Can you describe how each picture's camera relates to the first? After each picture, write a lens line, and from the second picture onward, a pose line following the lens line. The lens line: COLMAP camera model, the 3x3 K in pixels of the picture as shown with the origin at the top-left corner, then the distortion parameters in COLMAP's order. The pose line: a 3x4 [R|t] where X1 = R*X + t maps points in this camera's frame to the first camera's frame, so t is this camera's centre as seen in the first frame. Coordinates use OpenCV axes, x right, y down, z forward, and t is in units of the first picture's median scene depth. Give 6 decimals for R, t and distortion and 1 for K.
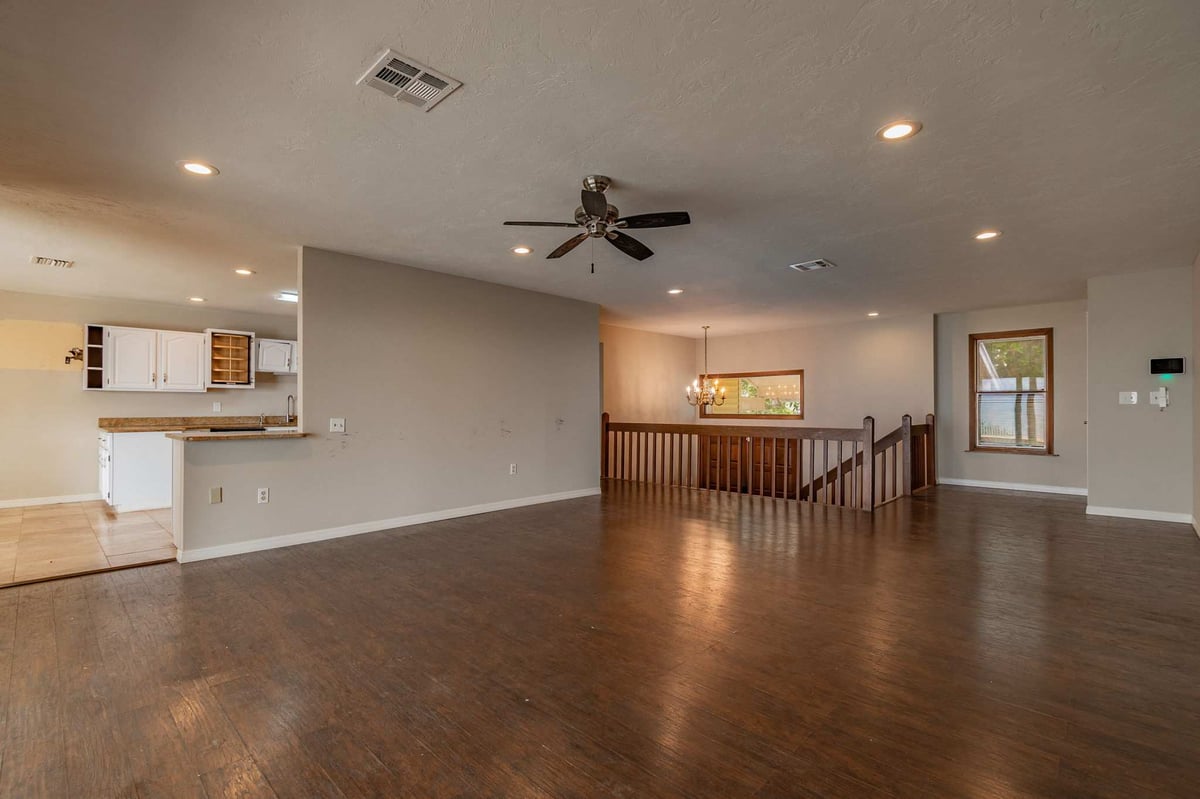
lens RADIAL K [[548.2, 0, 600.0], [0, 548.2, 399.5], [0, 0, 1]] dist [-0.017961, -0.000435]
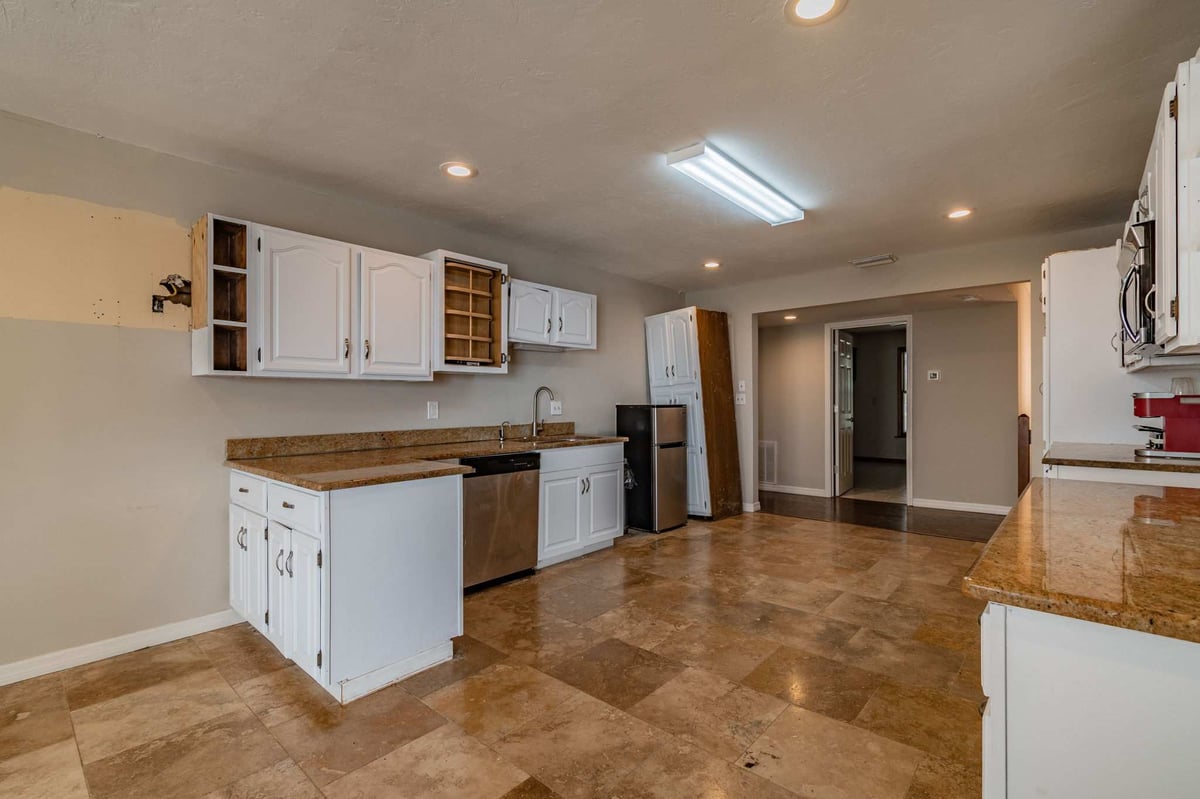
lens RADIAL K [[527.3, 0, 587.9], [0, 527.3, 399.7], [0, 0, 1]] dist [0.002700, -0.000208]
pose [[0.999259, -0.005145, 0.038145, -0.656026], [0.004586, 0.999881, 0.014710, -0.003240], [-0.038217, -0.014524, 0.999164, 0.563962]]
